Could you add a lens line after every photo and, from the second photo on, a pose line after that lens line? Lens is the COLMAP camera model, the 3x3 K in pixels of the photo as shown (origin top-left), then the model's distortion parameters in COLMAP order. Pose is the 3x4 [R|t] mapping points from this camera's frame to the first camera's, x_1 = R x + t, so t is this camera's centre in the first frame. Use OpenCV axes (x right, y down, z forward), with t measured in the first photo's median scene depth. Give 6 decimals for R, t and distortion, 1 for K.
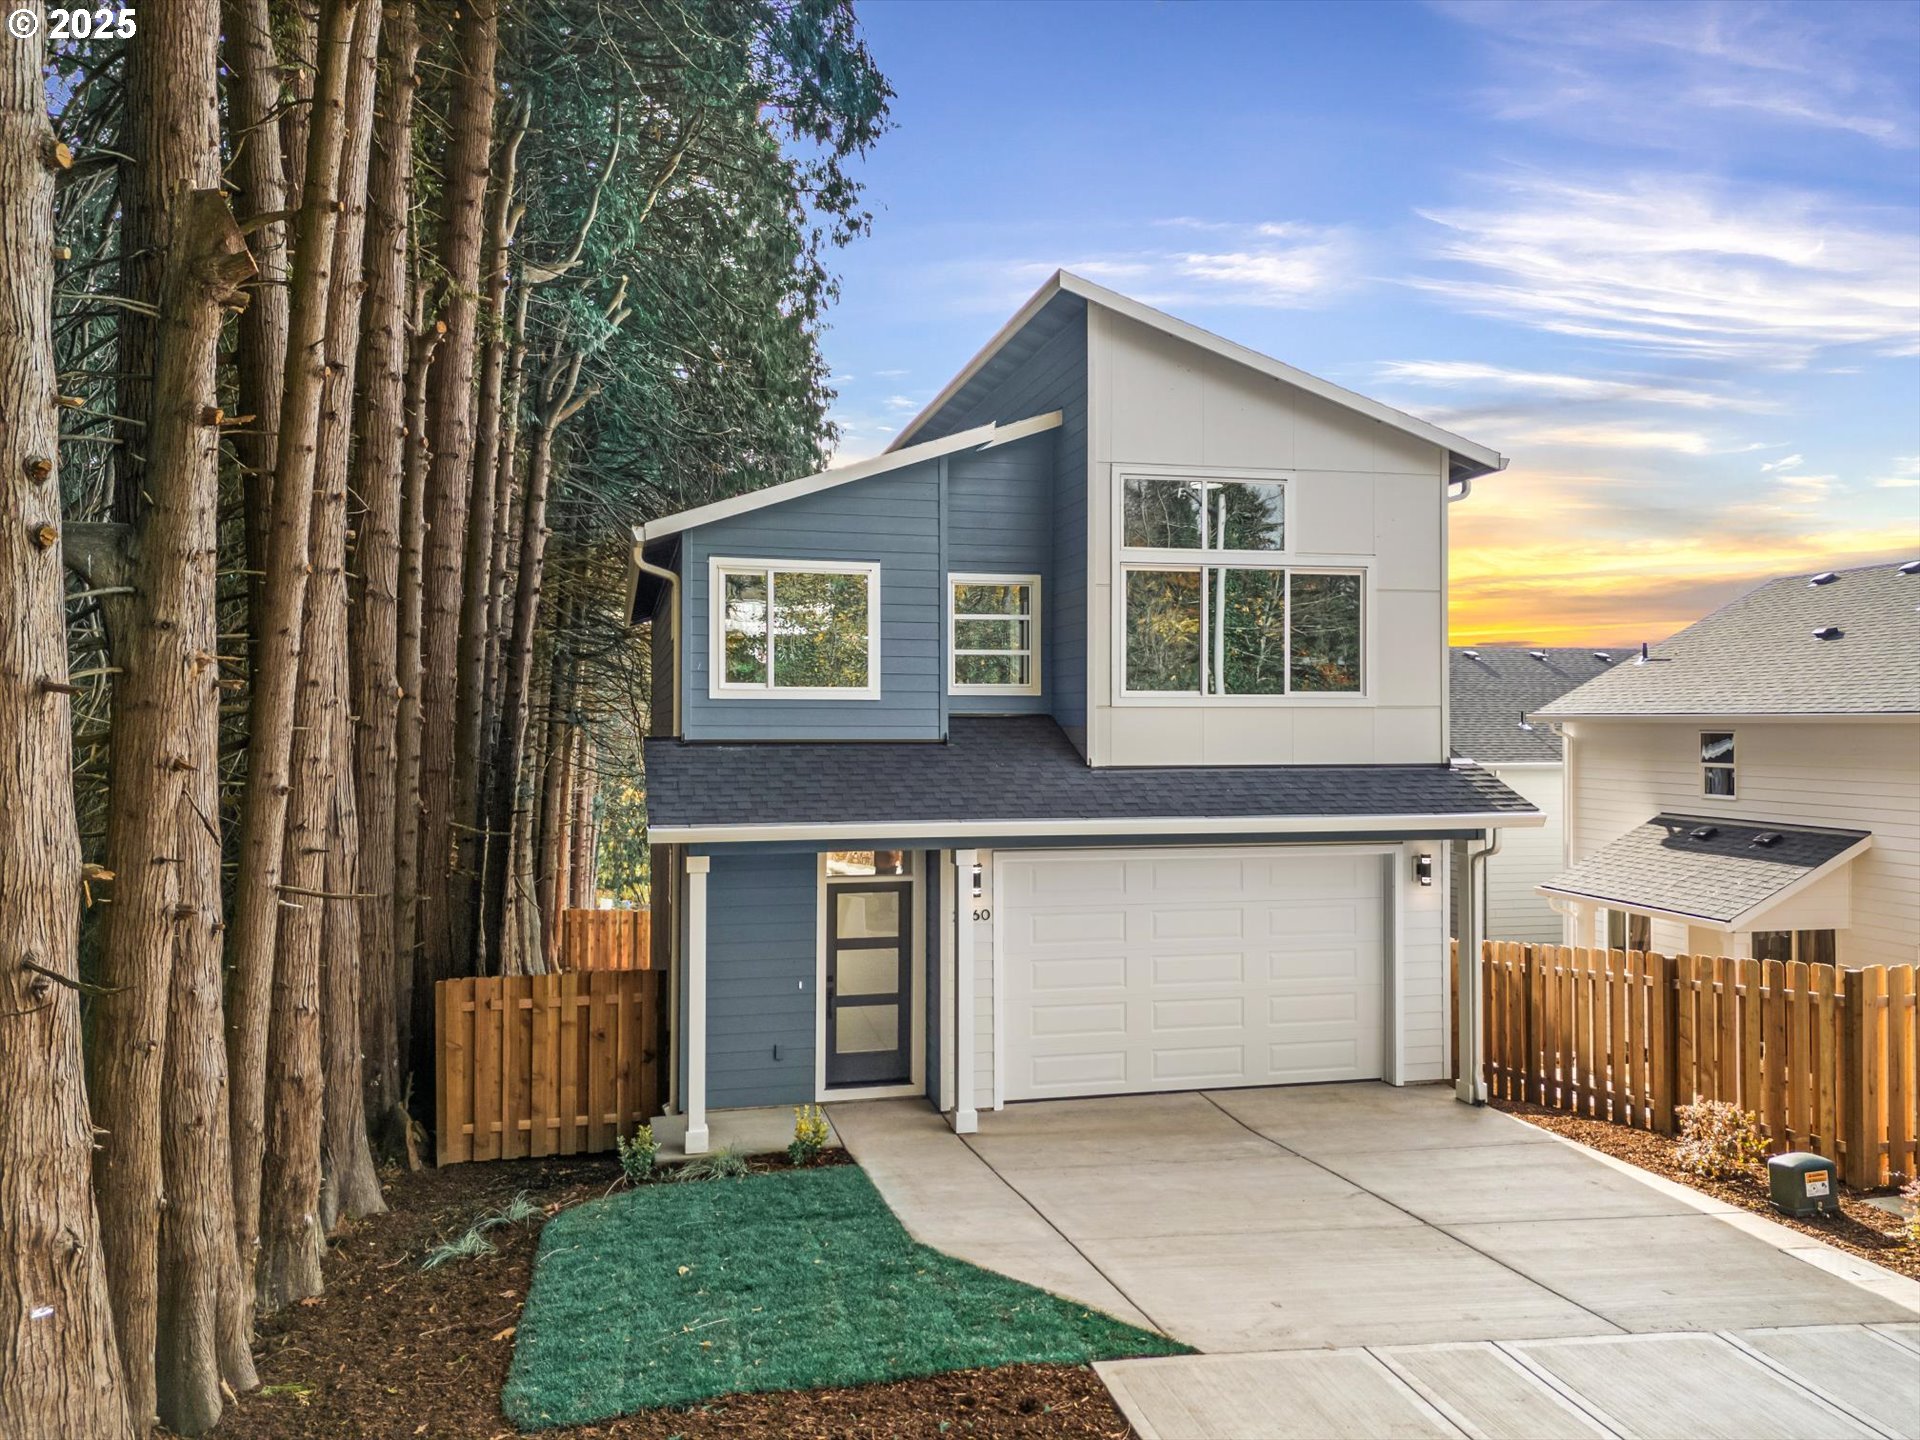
lens RADIAL K [[1418.0, 0, 961.5], [0, 1418.0, 711.4], [0, 0, 1]] dist [0.049331, -0.016869]
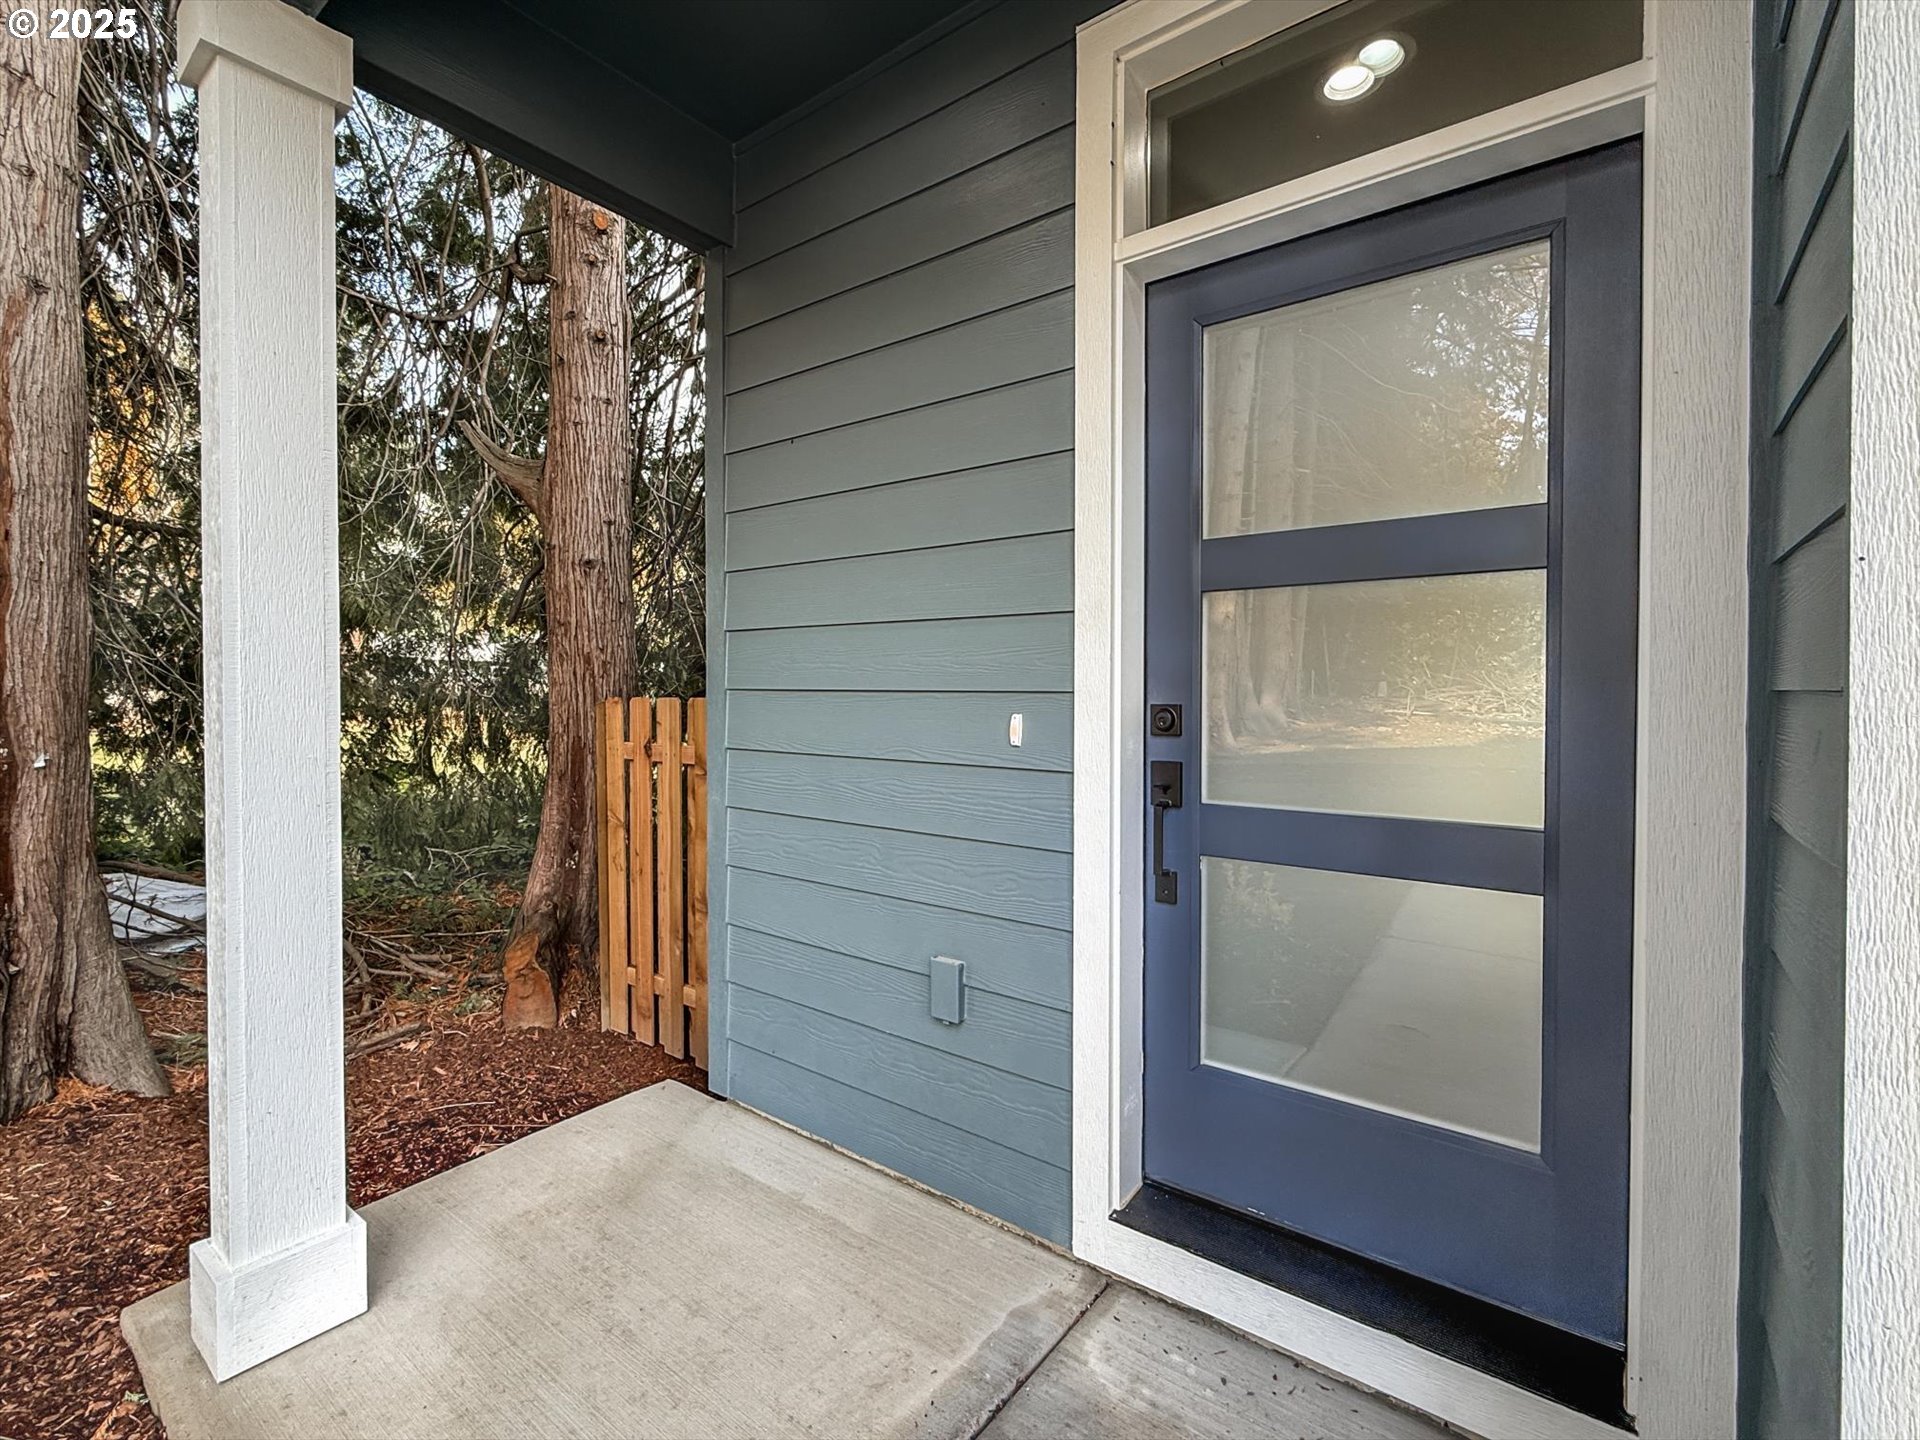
lens RADIAL K [[838.9, 0, 971.6], [0, 838.9, 712.1], [0, 0, 1]] dist [-0.002894, -0.000135]
pose [[0.641020, 0.014789, -0.767381, -0.011829], [-0.006348, 0.999882, 0.013967, 0.184946], [0.767498, -0.004082, 0.641039, 0.892259]]
